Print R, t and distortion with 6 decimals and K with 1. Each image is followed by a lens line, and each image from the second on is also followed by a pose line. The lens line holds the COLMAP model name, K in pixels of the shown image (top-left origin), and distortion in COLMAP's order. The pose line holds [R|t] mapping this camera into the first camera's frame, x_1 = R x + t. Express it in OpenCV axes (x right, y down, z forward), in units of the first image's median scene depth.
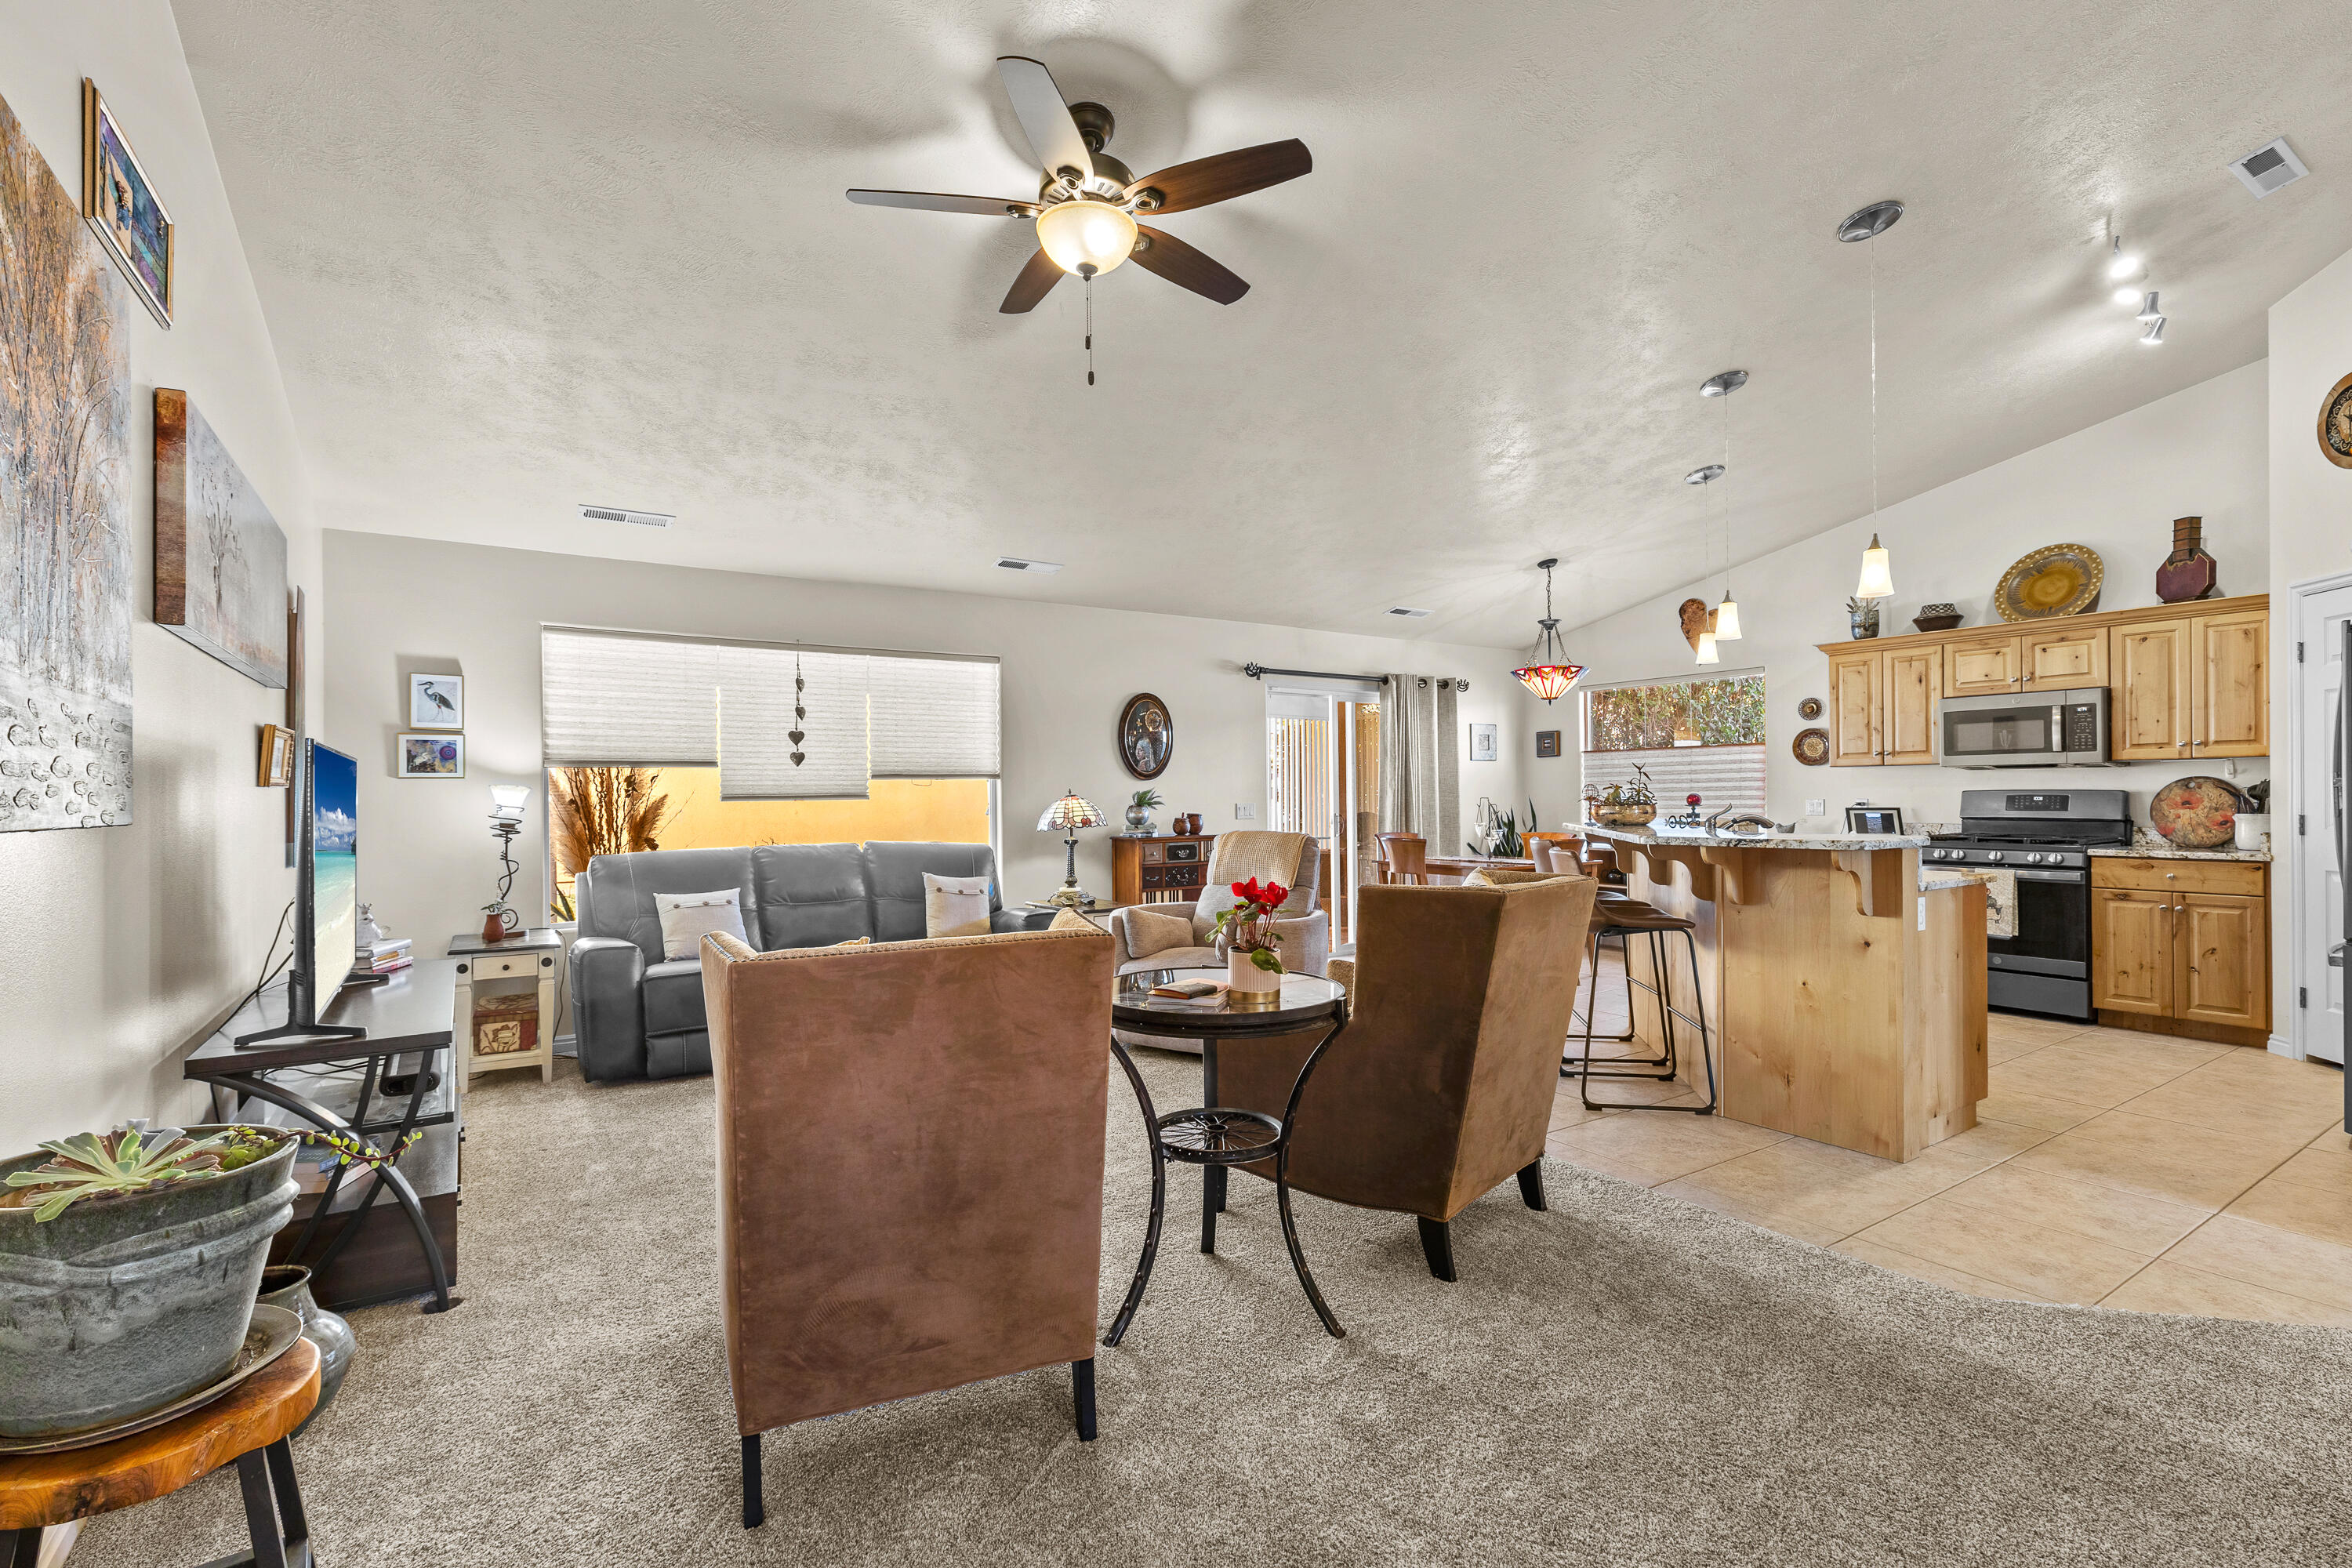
lens RADIAL K [[1067.4, 0, 1168.6], [0, 1067.4, 790.0], [0, 0, 1]] dist [0.003322, -0.000656]
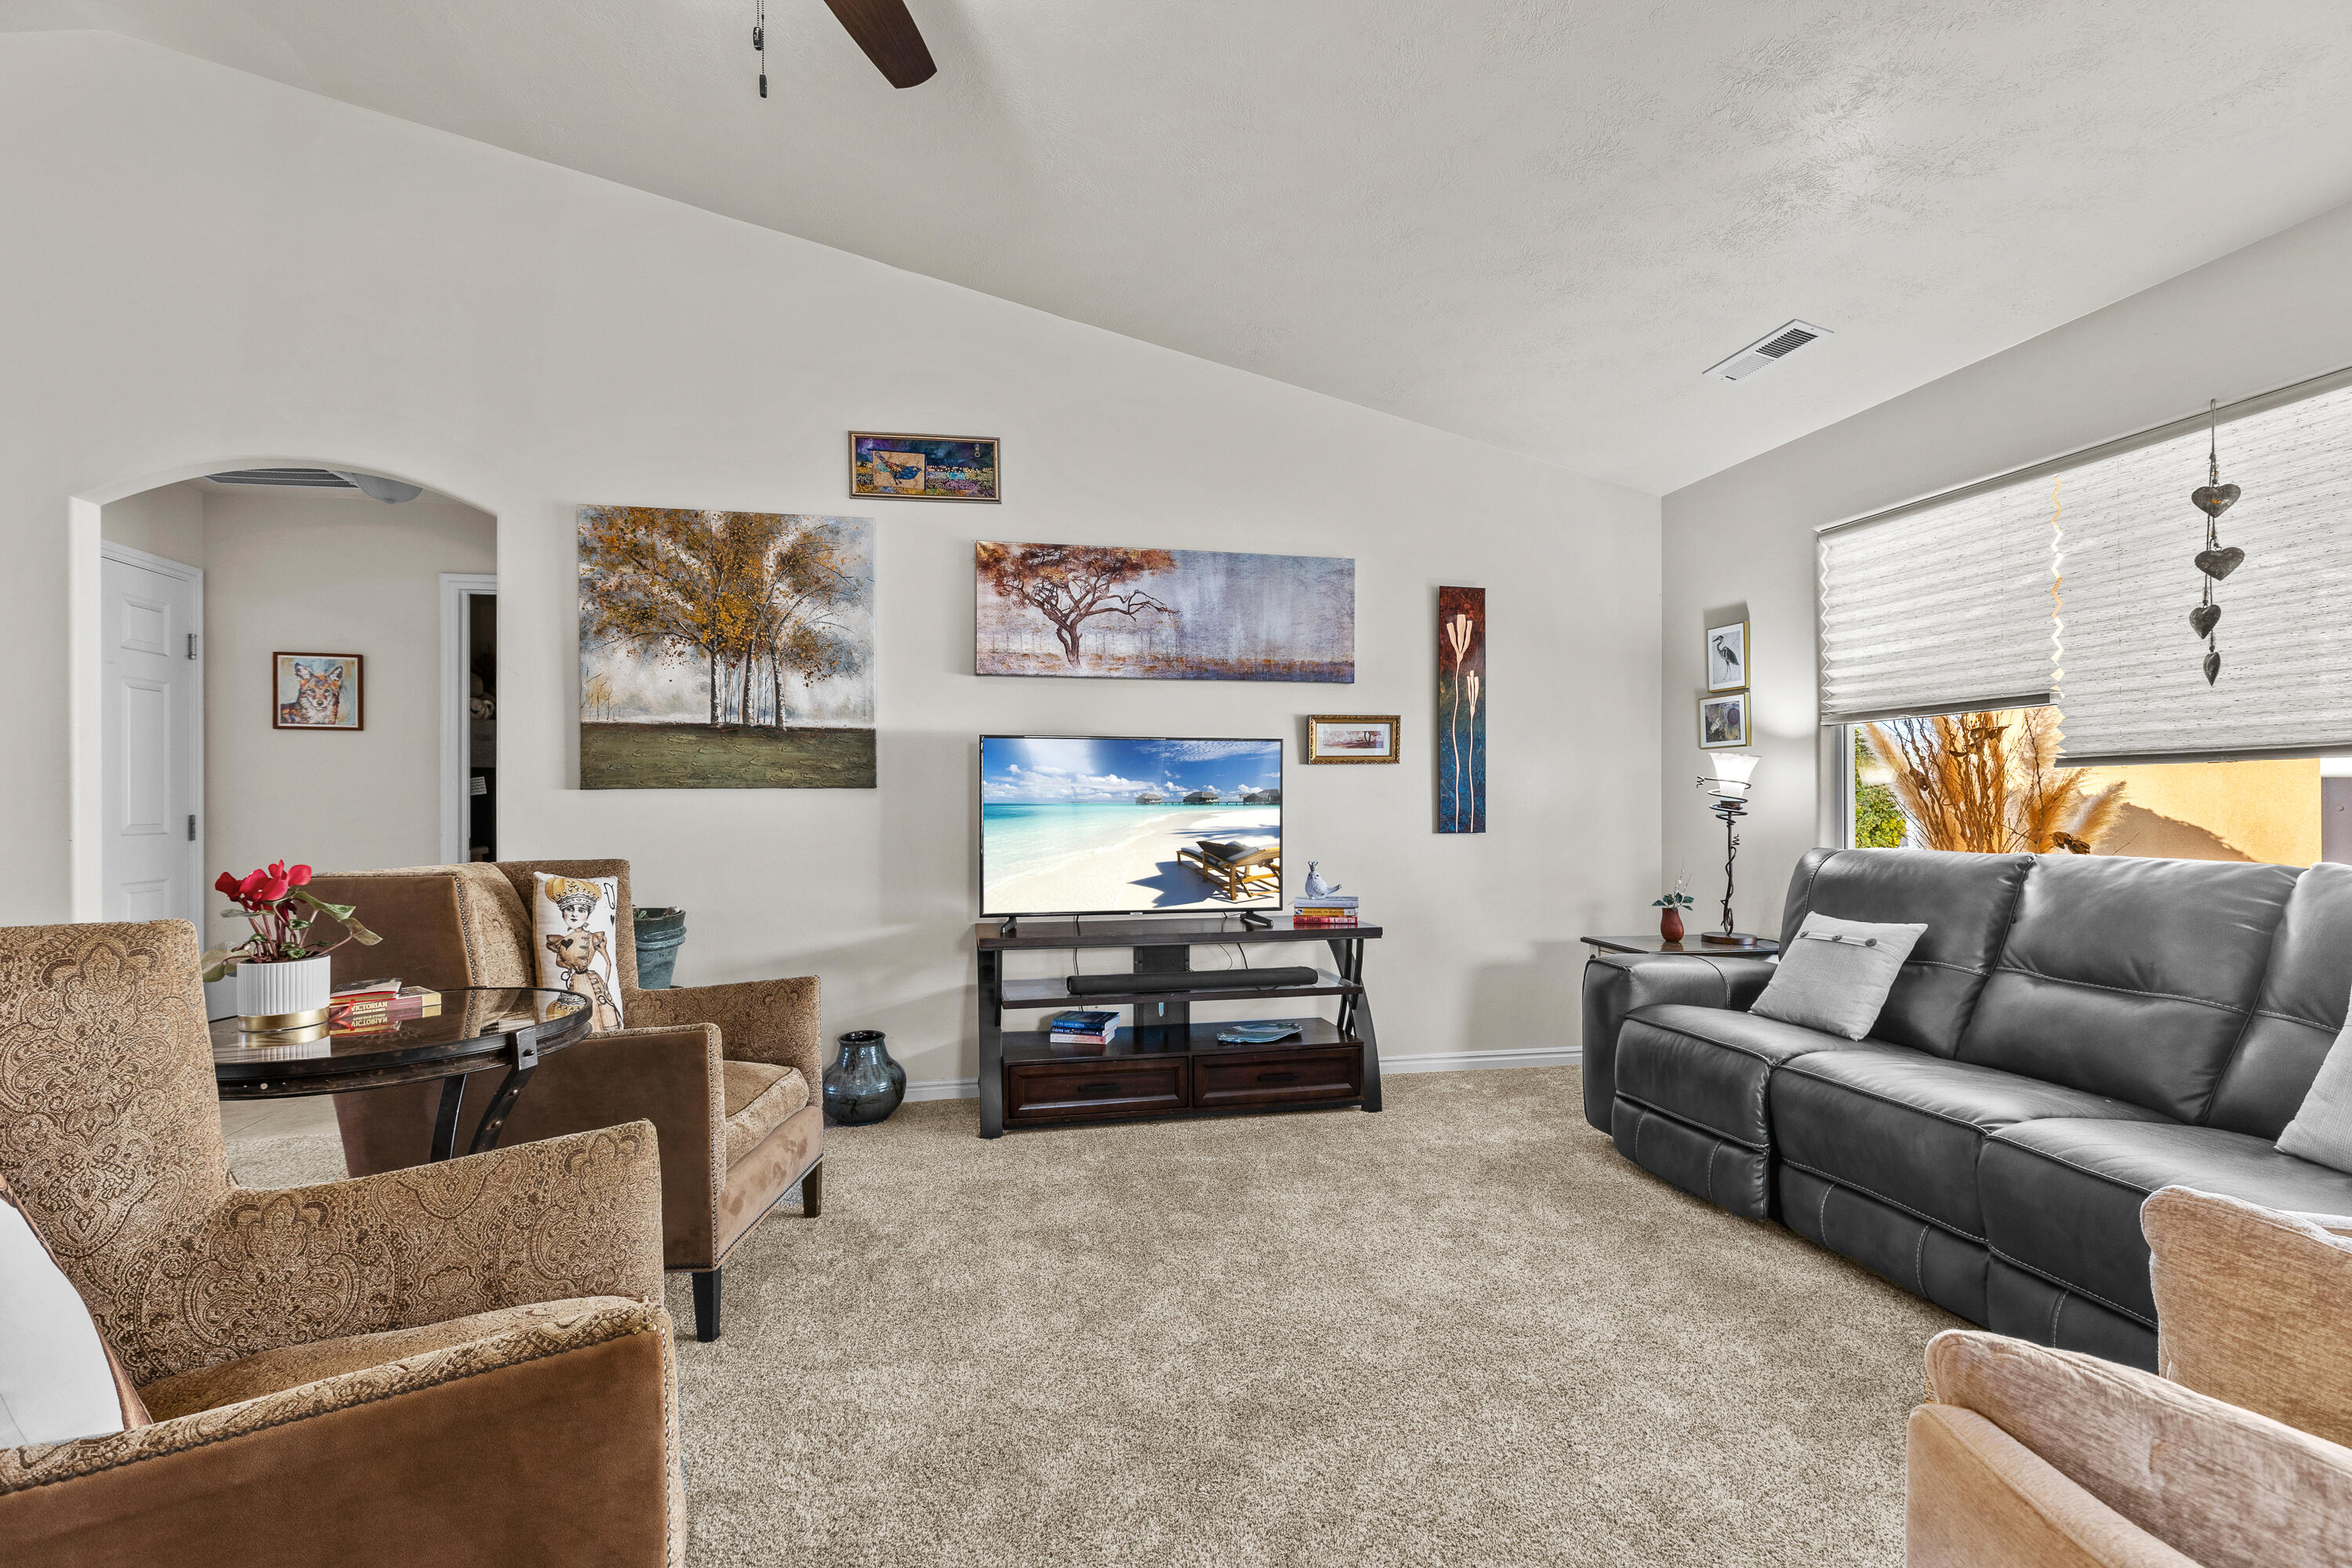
lens RADIAL K [[1067.4, 0, 1169.8], [0, 1067.4, 795.8], [0, 0, 1]] dist [0.003322, -0.000656]
pose [[-0.381725, 0.003929, -0.924268, 0.269513], [0.010621, 0.999944, -0.000135, 0.022595], [0.924215, -0.009868, -0.381745, 0.906439]]
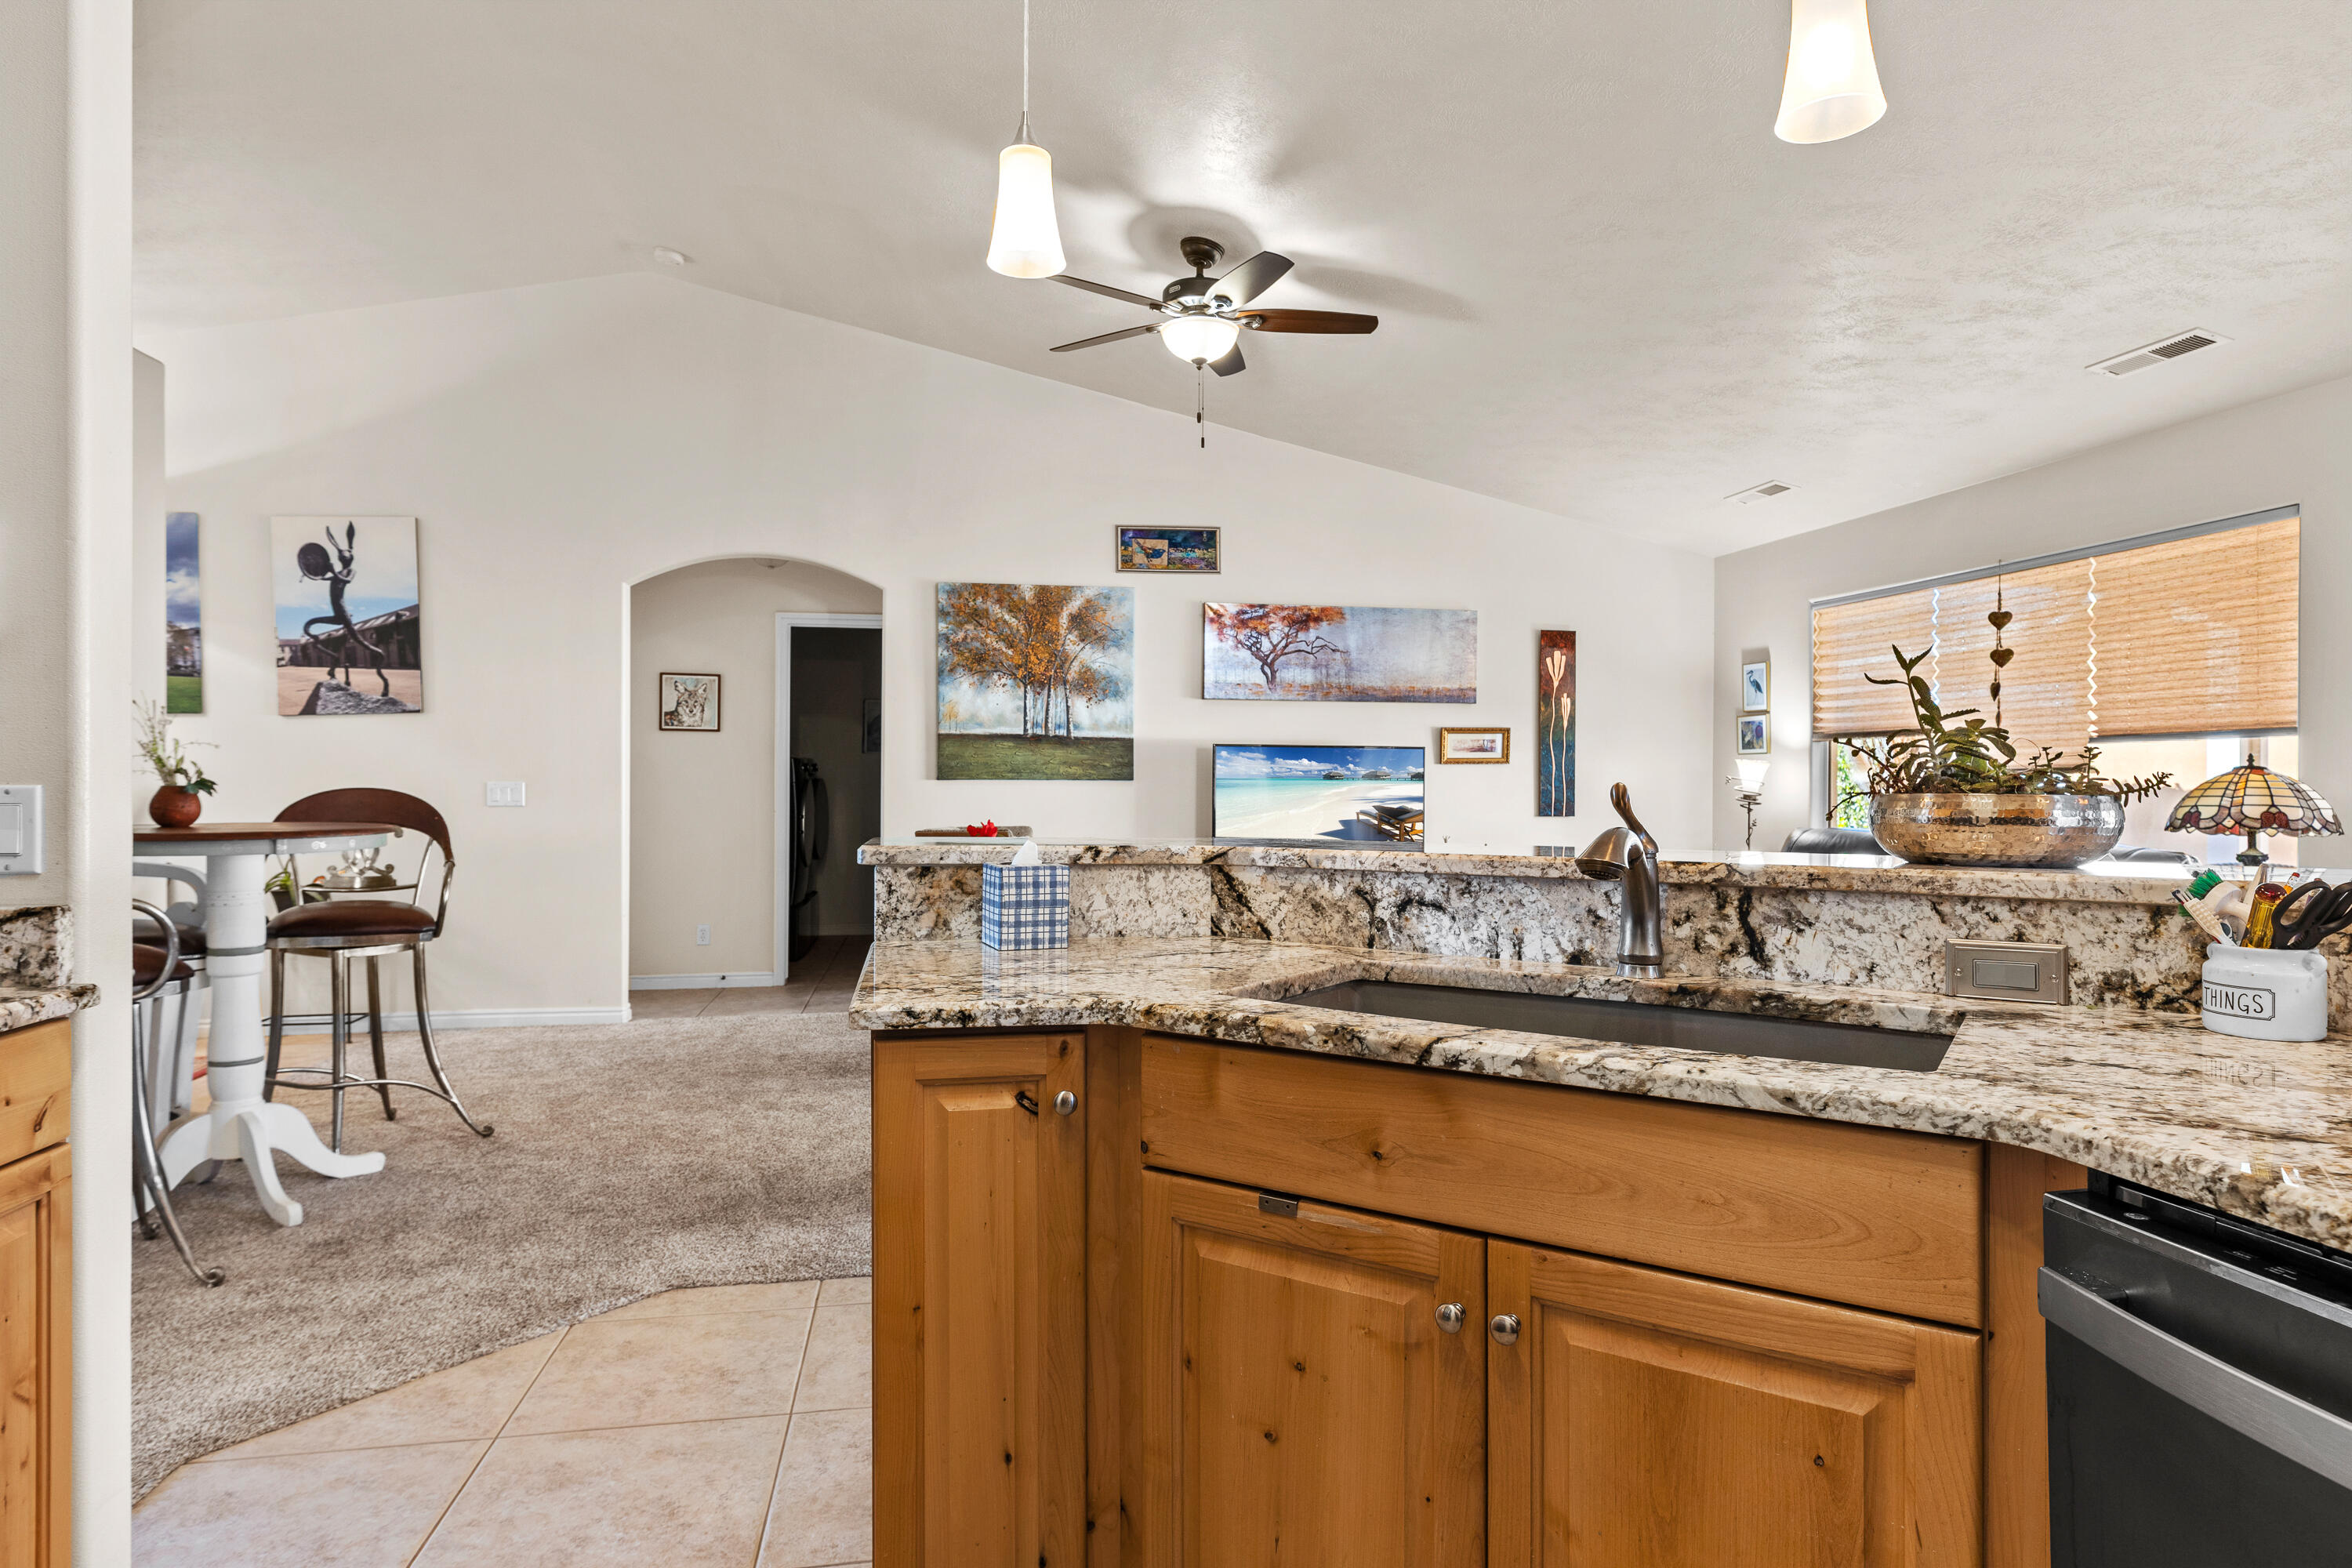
lens RADIAL K [[1360.6, 0, 1171.1], [0, 1360.6, 786.3], [0, 0, 1]] dist [-0.001953, 0.000898]
pose [[-0.404851, 0.008500, -0.914343, 0.890268], [0.002699, 0.999964, 0.008101, 0.009659], [0.914379, 0.000812, -0.404859, 1.009200]]
